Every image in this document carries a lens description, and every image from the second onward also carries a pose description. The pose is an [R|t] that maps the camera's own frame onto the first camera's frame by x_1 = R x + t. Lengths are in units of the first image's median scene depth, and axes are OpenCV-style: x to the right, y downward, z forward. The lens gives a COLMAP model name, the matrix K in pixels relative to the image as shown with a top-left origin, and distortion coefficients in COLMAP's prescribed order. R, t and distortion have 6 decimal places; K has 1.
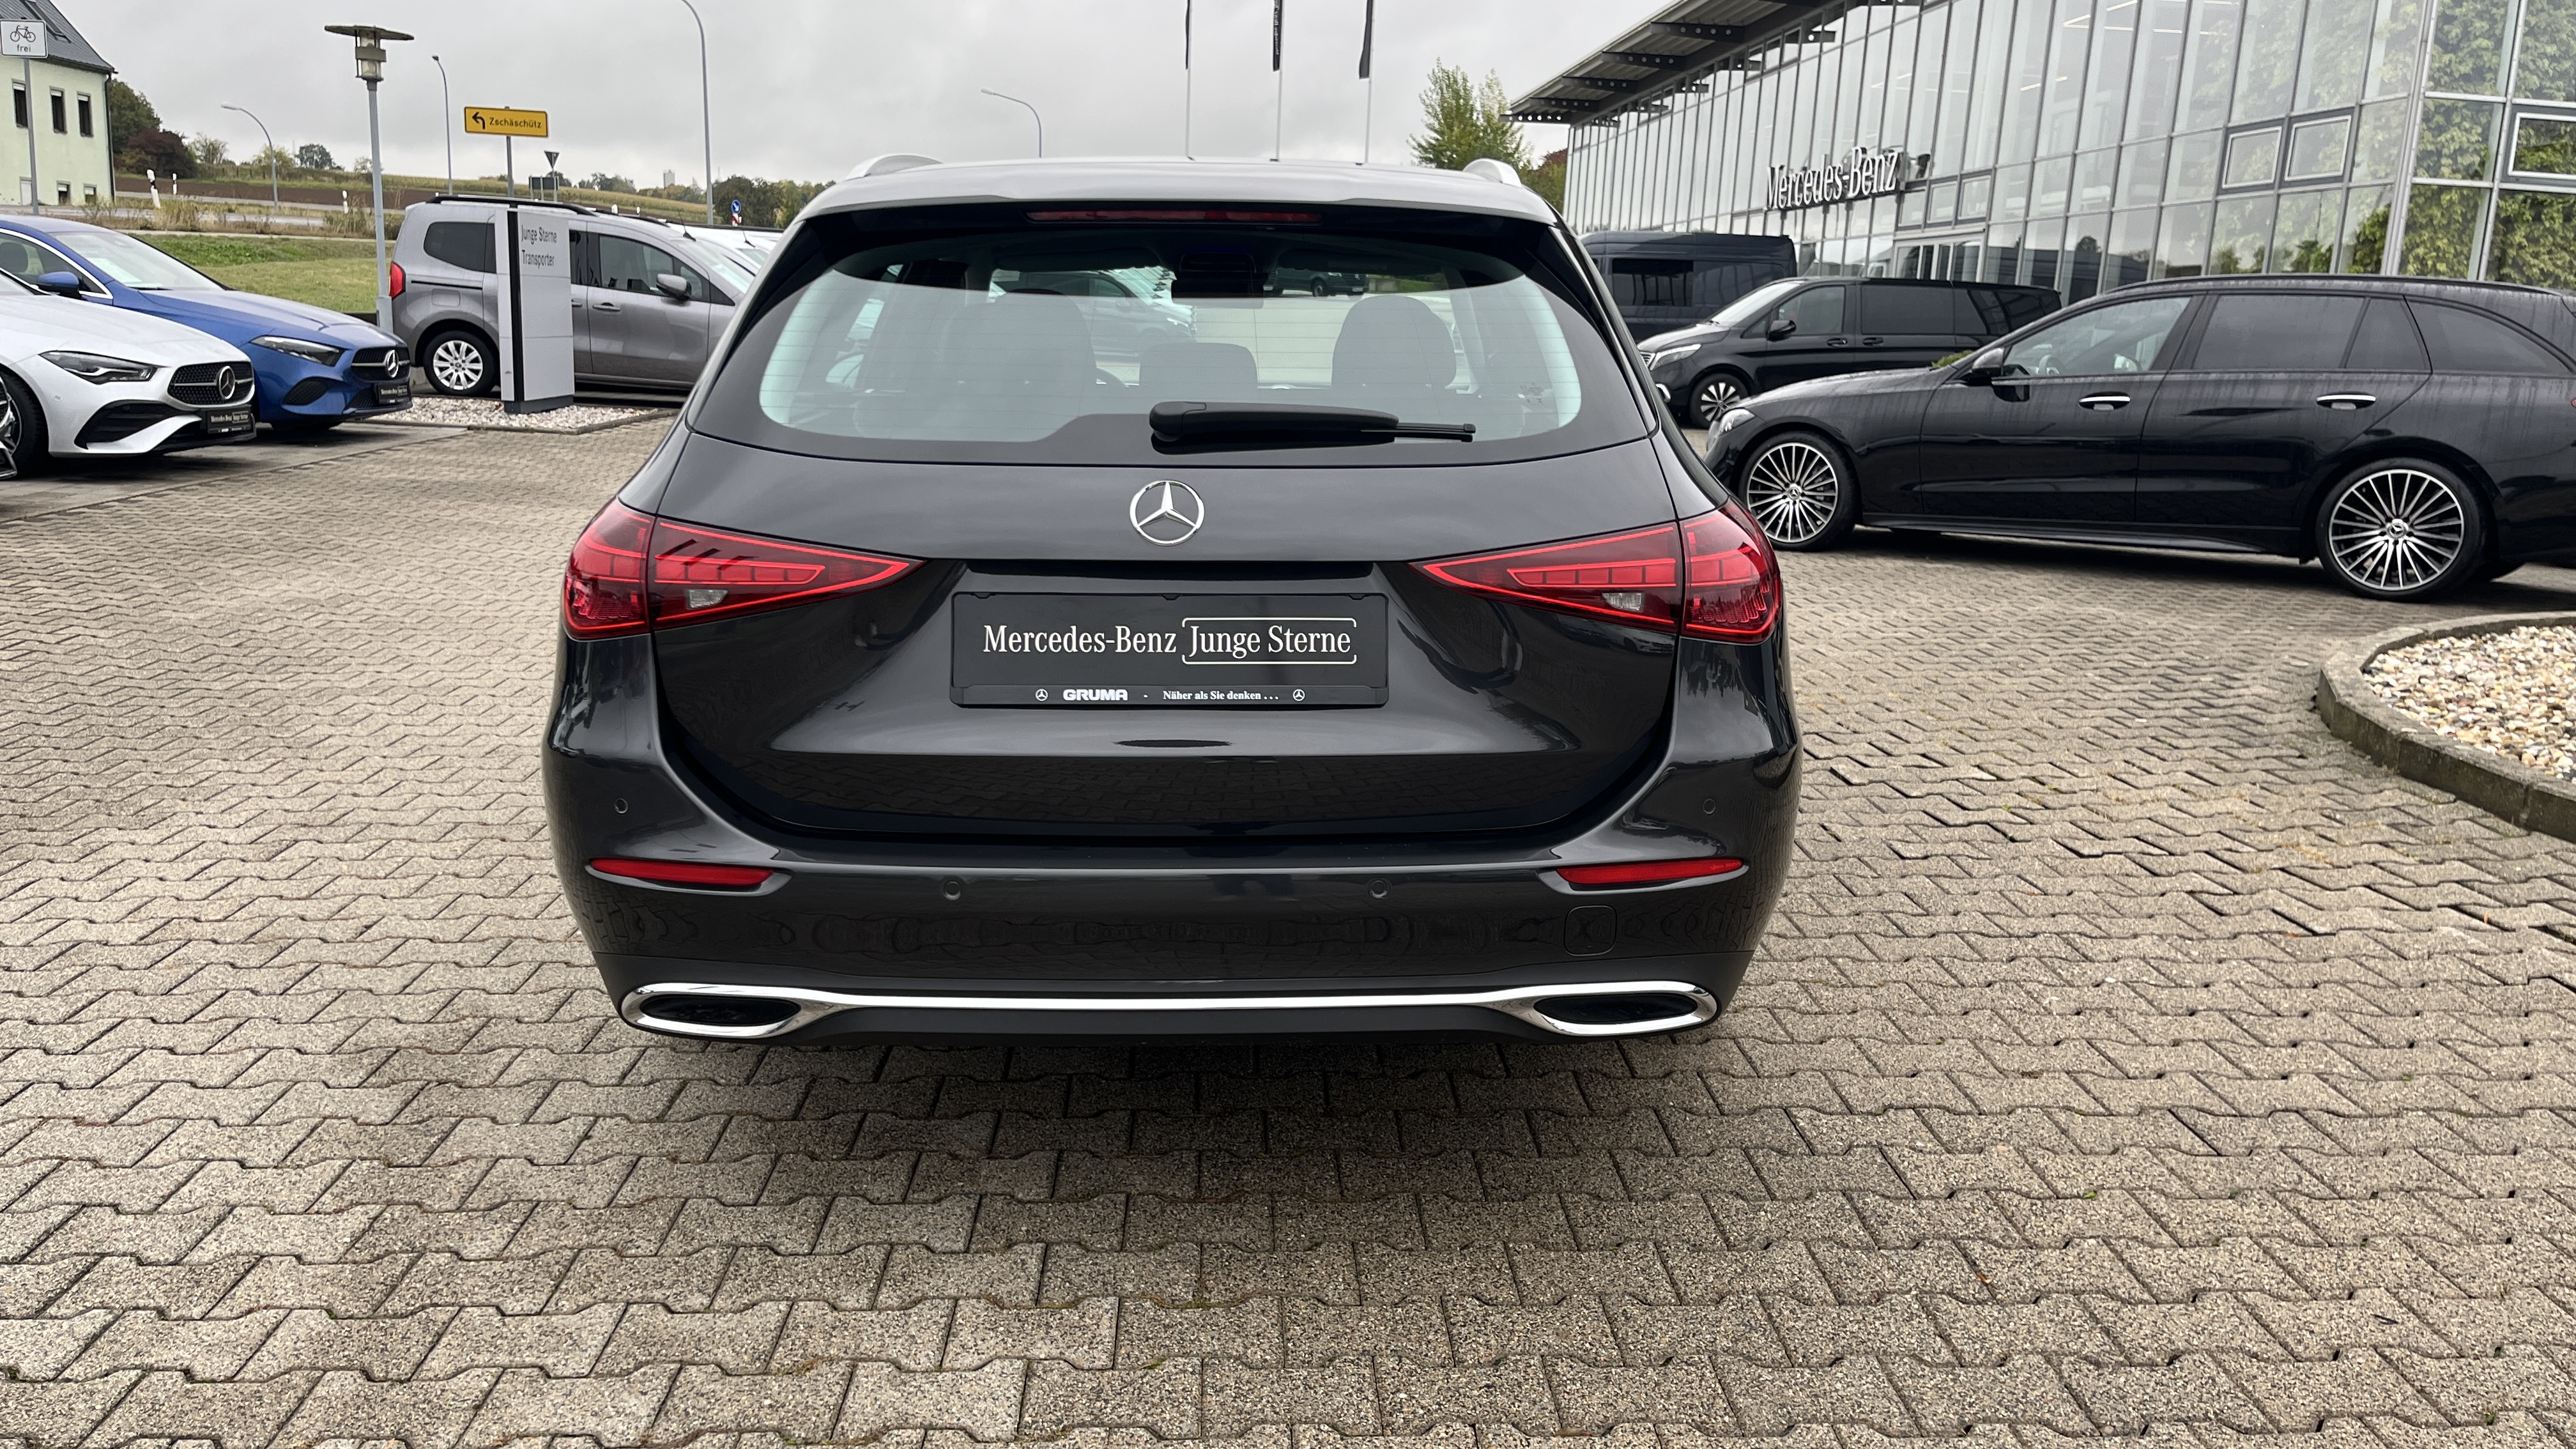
lens RADIAL K [[1944.8, 0, 1315.2], [0, 1944.8, 723.6], [0, 0, 1]] dist [0.063176, -0.079332]
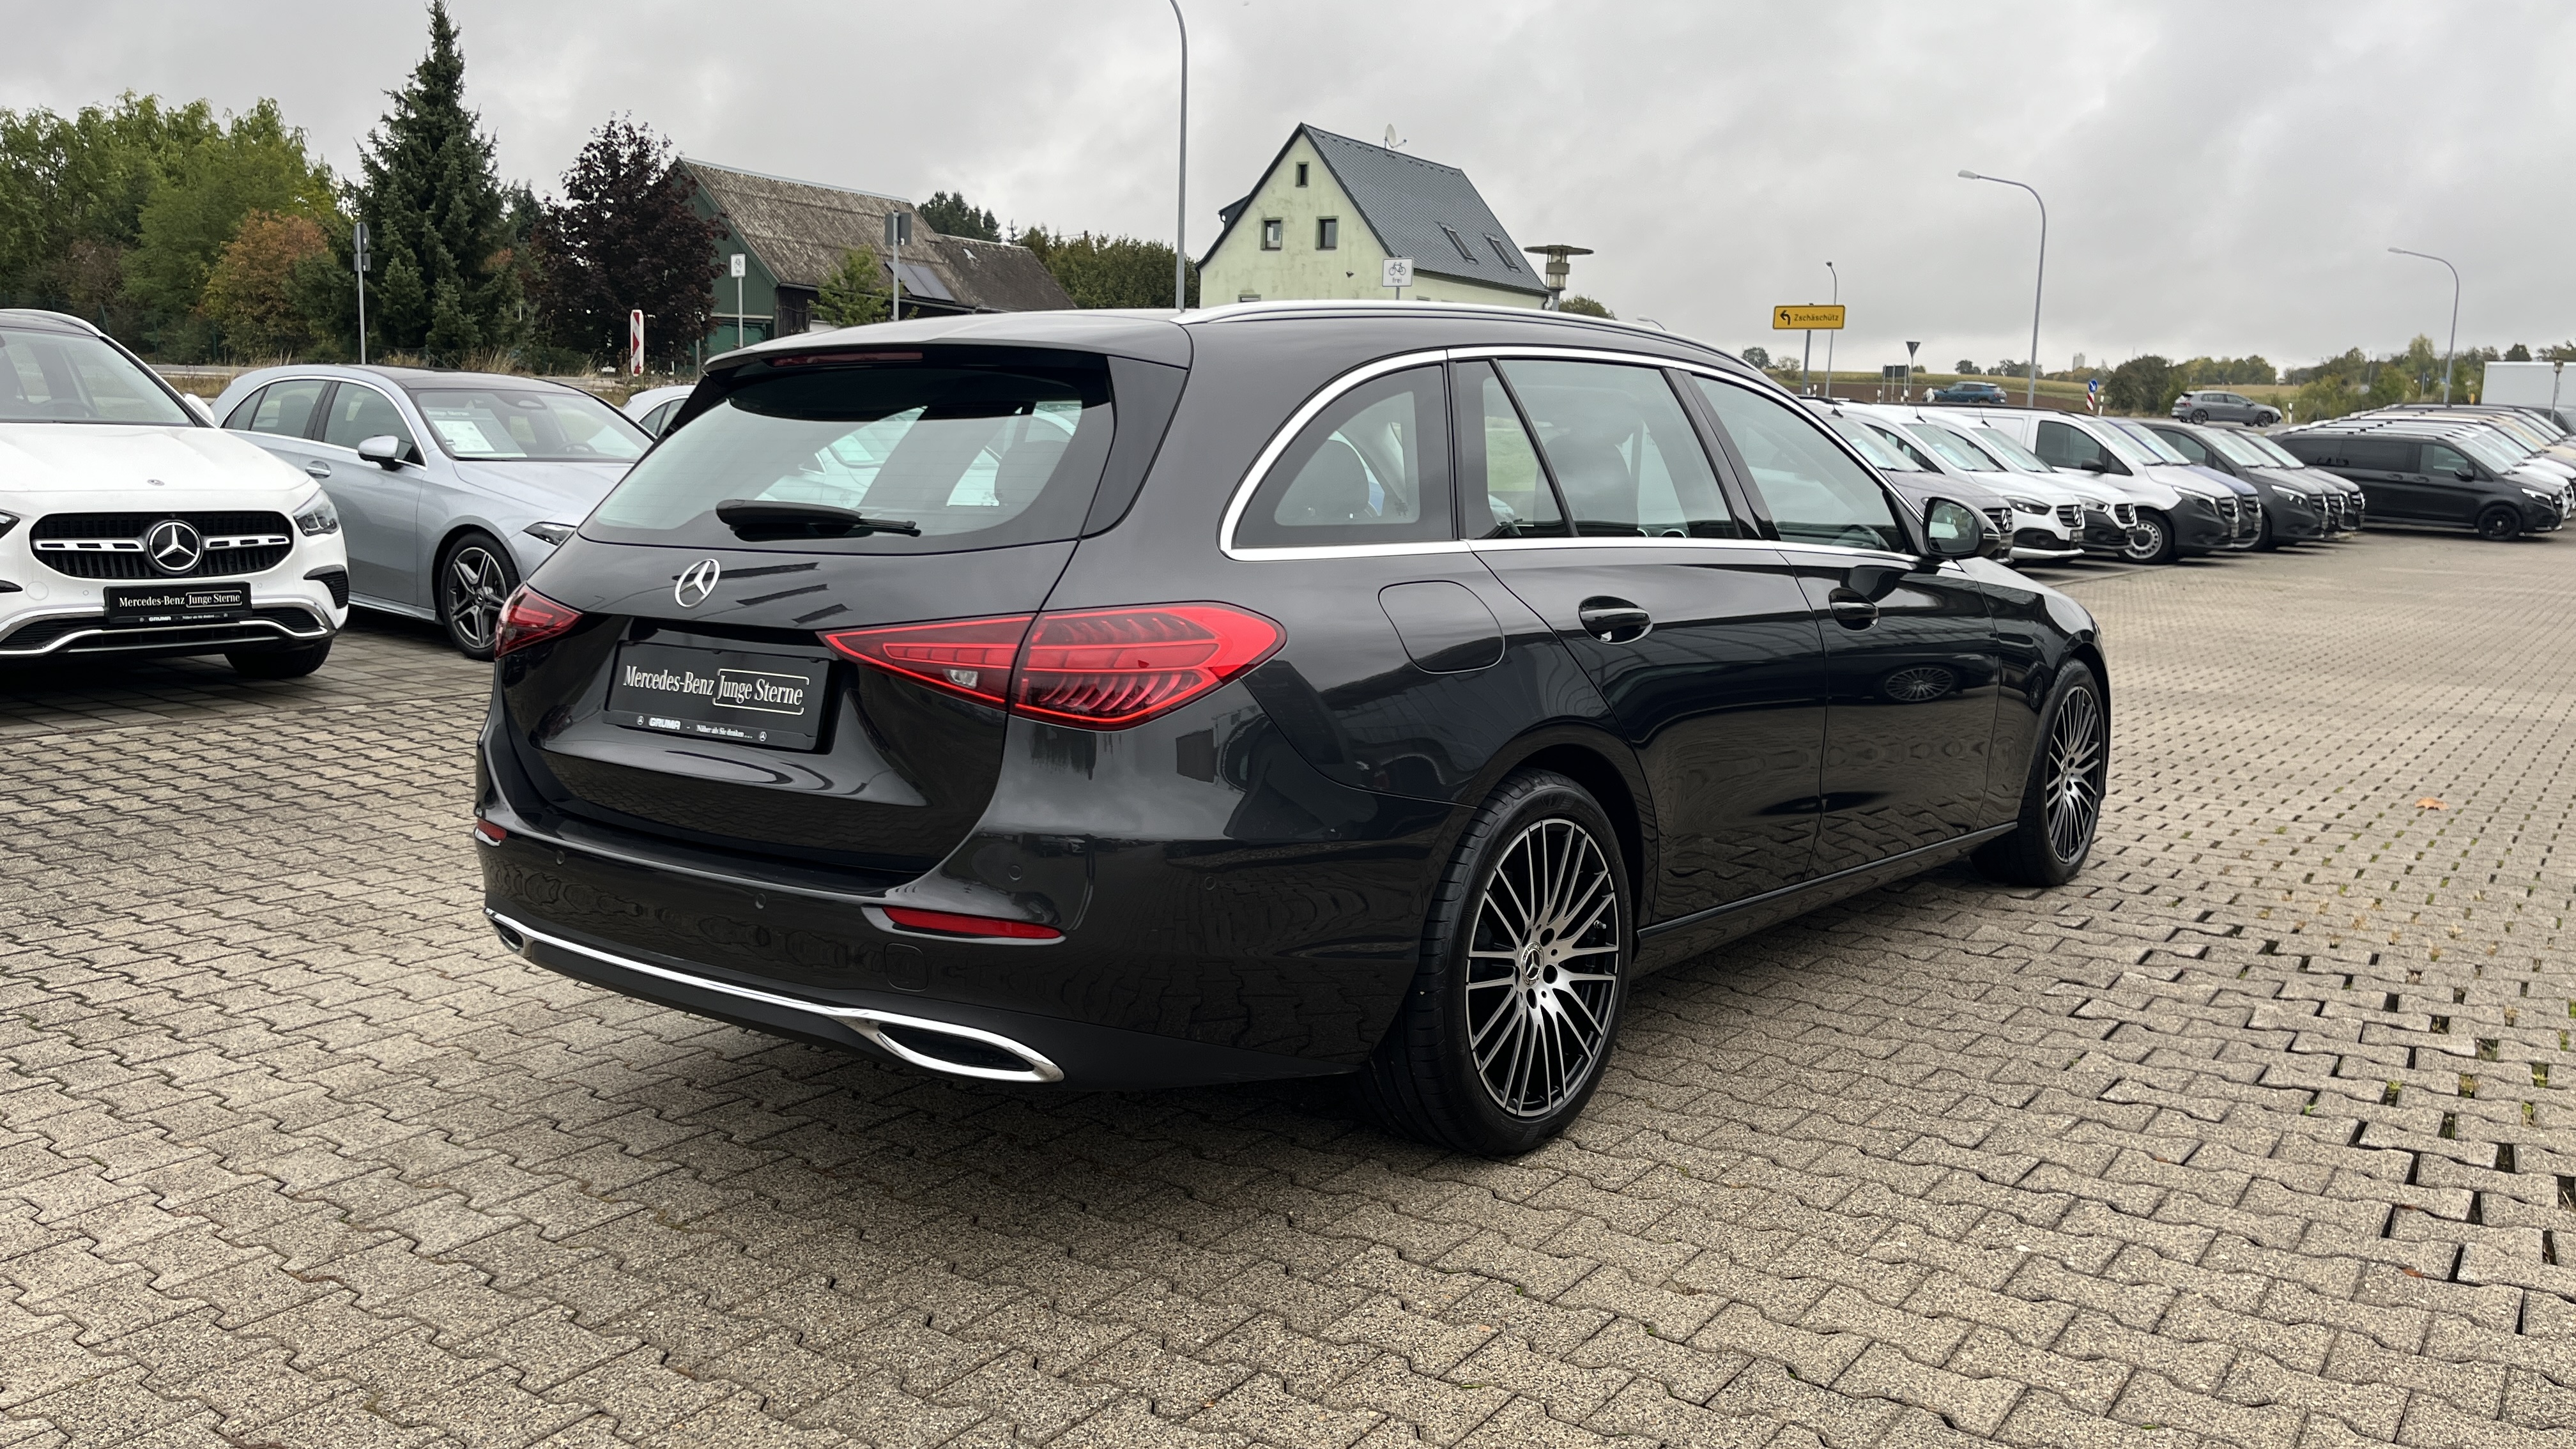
lens RADIAL K [[1944.8, 0, 1315.2], [0, 1944.8, 723.6], [0, 0, 1]] dist [0.063176, -0.079332]
pose [[0.778836, 0.075967, -0.622611, 0.669057], [-0.131593, 0.990337, -0.043777, -0.009484], [0.613269, 0.116026, 0.781306, 0.166822]]
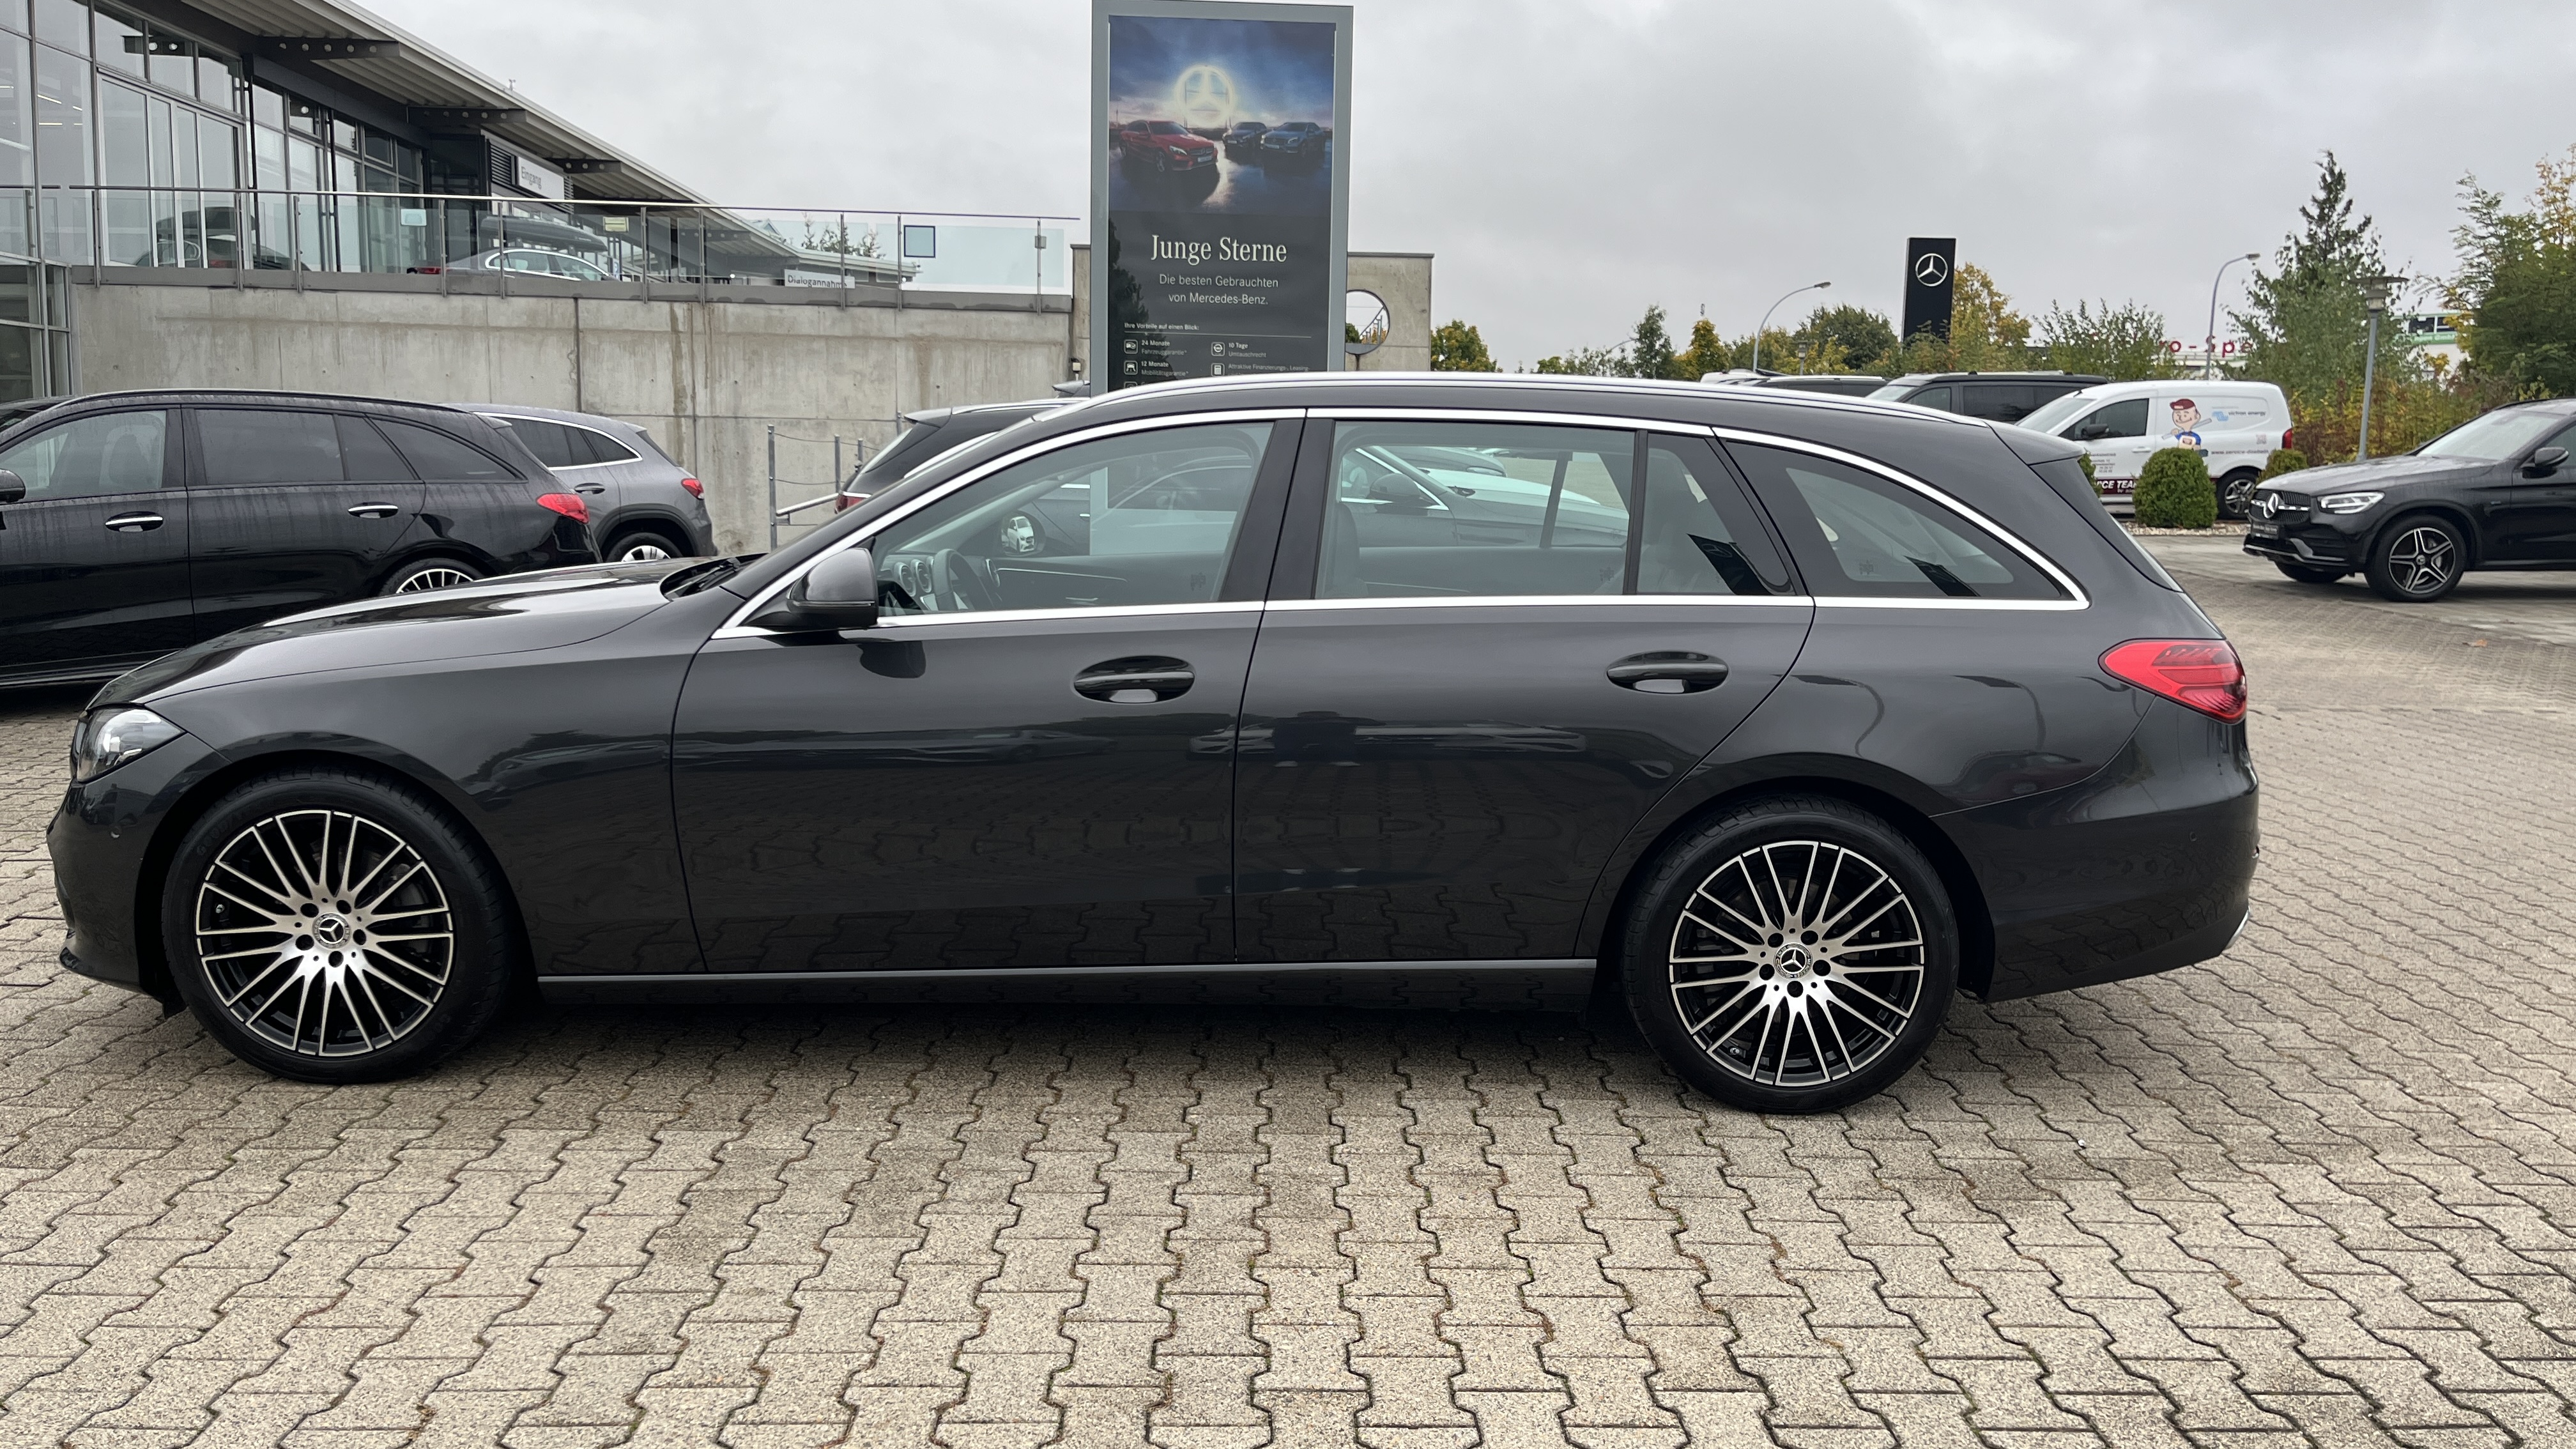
lens RADIAL K [[1935.7, 0, 1294.7], [0, 1935.7, 742.6], [0, 0, 1]] dist [0.069017, -0.074709]
pose [[0.032629, -0.171453, 0.984652, -1.347346], [0.188984, 0.968463, 0.162372, -0.294400], [-0.981438, 0.180785, 0.064002, 1.122637]]
